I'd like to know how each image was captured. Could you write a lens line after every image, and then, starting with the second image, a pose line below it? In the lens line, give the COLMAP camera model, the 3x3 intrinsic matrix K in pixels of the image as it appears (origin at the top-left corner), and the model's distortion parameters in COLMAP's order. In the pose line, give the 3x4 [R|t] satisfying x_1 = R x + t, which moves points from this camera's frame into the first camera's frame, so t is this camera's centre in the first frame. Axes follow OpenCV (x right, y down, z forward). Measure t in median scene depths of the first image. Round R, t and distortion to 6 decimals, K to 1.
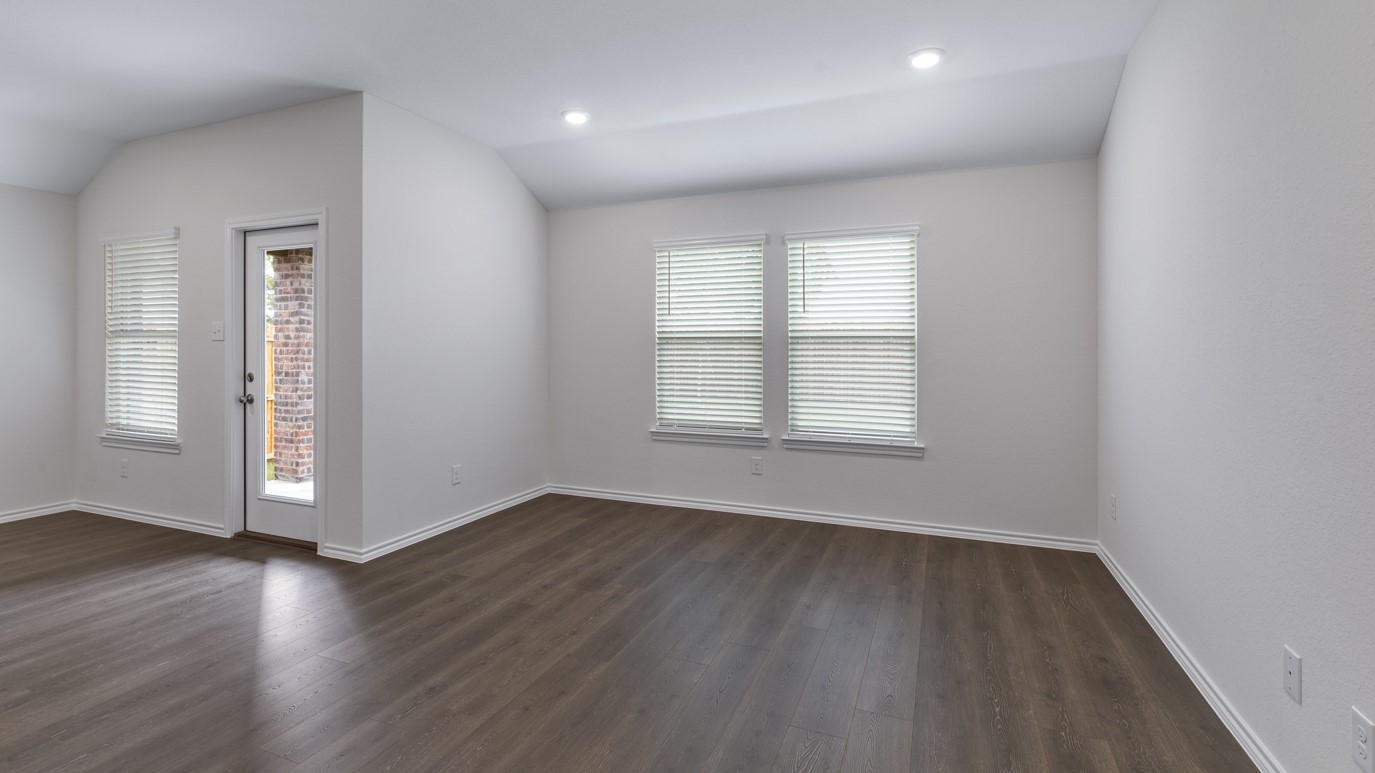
lens RADIAL K [[619.7, 0, 674.4], [0, 619.7, 351.0], [0, 0, 1]] dist [0.003935, 0.002727]
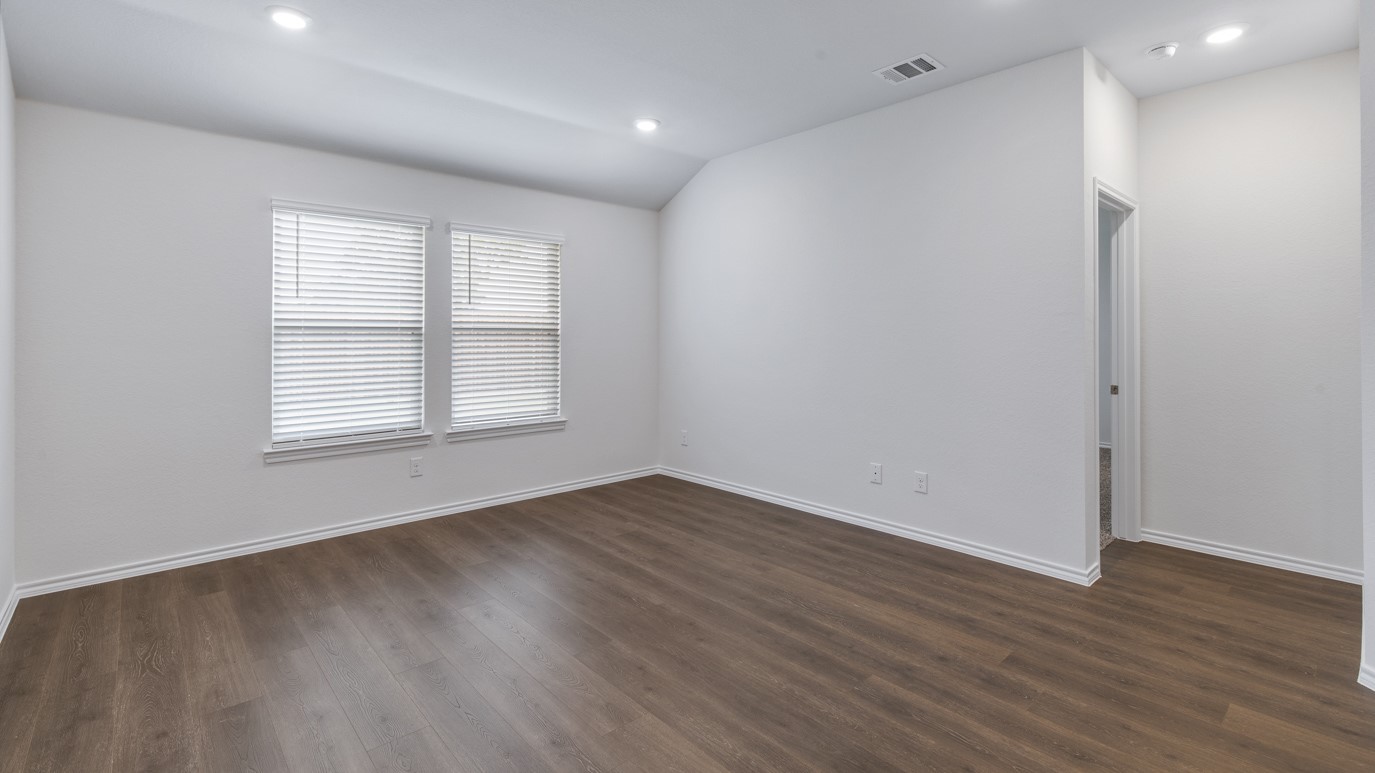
lens RADIAL K [[619.7, 0, 694.3], [0, 619.7, 350.8], [0, 0, 1]] dist [0.003935, 0.002727]
pose [[0.420327, -0.023040, 0.907080, -0.542578], [0.010572, 0.999734, 0.020494, -0.002843], [-0.907311, 0.000976, 0.420459, 0.239547]]
